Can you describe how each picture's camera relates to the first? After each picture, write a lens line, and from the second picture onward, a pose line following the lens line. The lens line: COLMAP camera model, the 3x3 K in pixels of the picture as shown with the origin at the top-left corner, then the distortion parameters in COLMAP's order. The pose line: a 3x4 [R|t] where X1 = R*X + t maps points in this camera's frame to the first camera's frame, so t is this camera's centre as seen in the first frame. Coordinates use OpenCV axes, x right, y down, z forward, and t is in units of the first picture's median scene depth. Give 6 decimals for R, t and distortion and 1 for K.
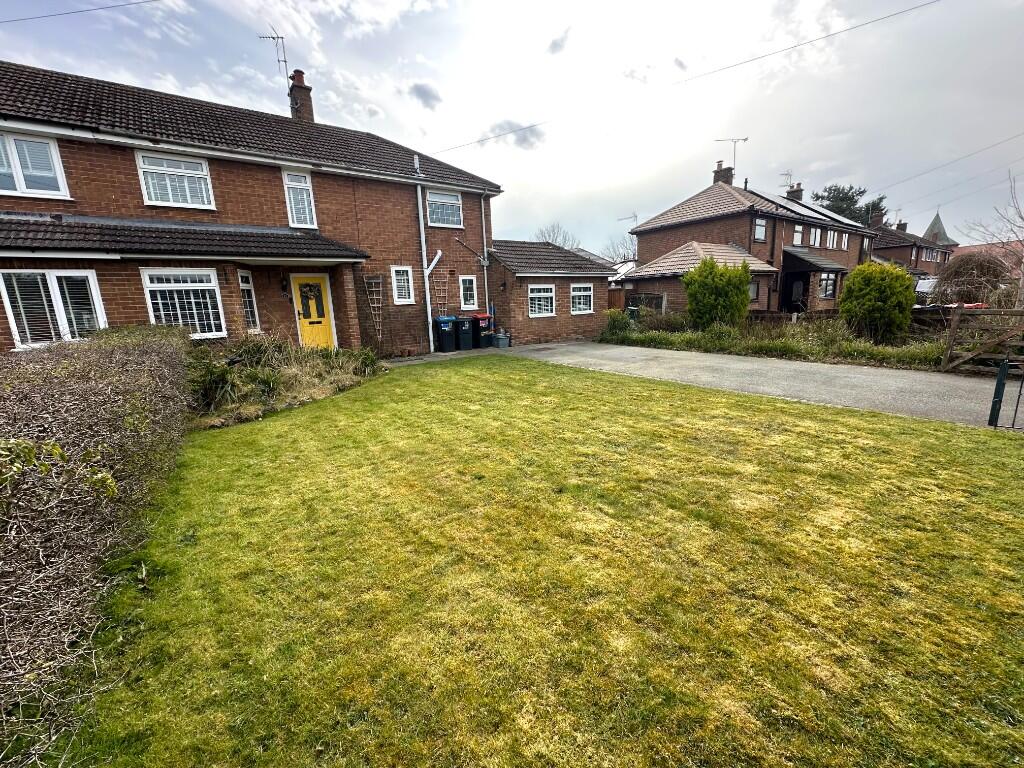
lens RADIAL K [[404.8, 0, 516.1], [0, 404.8, 382.0], [0, 0, 1]] dist [-0.003870, 0.000009]
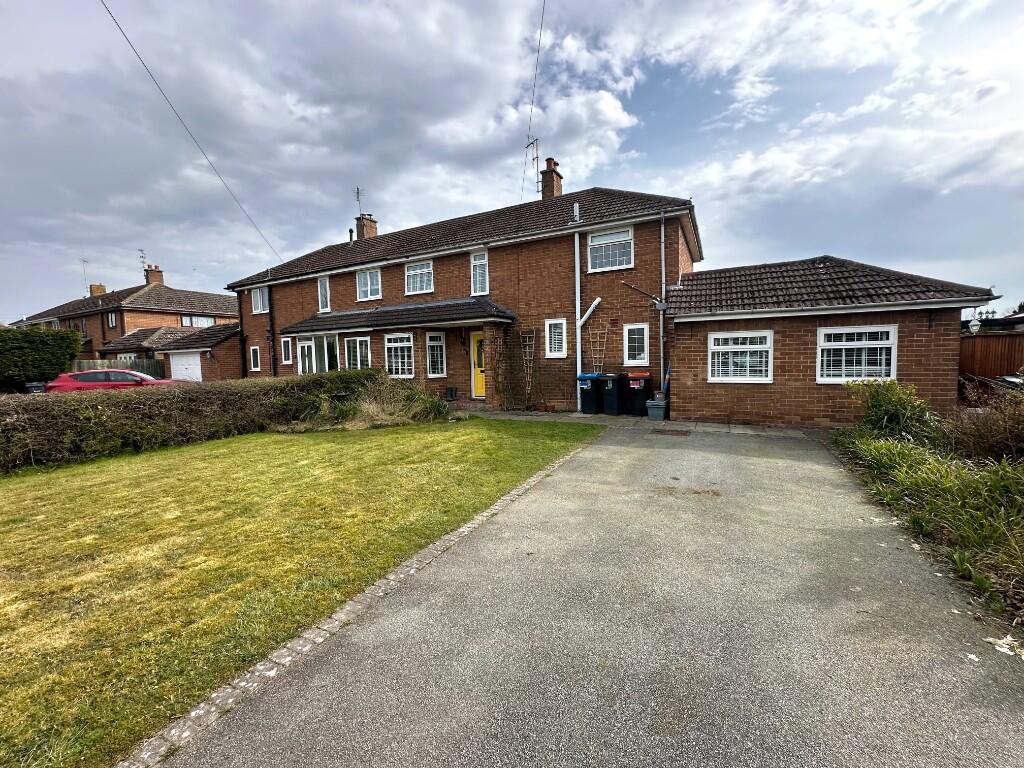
lens RADIAL K [[404.8, 0, 515.0], [0, 404.8, 387.0], [0, 0, 1]] dist [-0.003870, 0.000009]
pose [[0.447461, 0.095612, -0.889178, 0.553910], [-0.170332, 0.985179, 0.020219, -0.127812], [0.877932, 0.142408, 0.457115, 0.488154]]
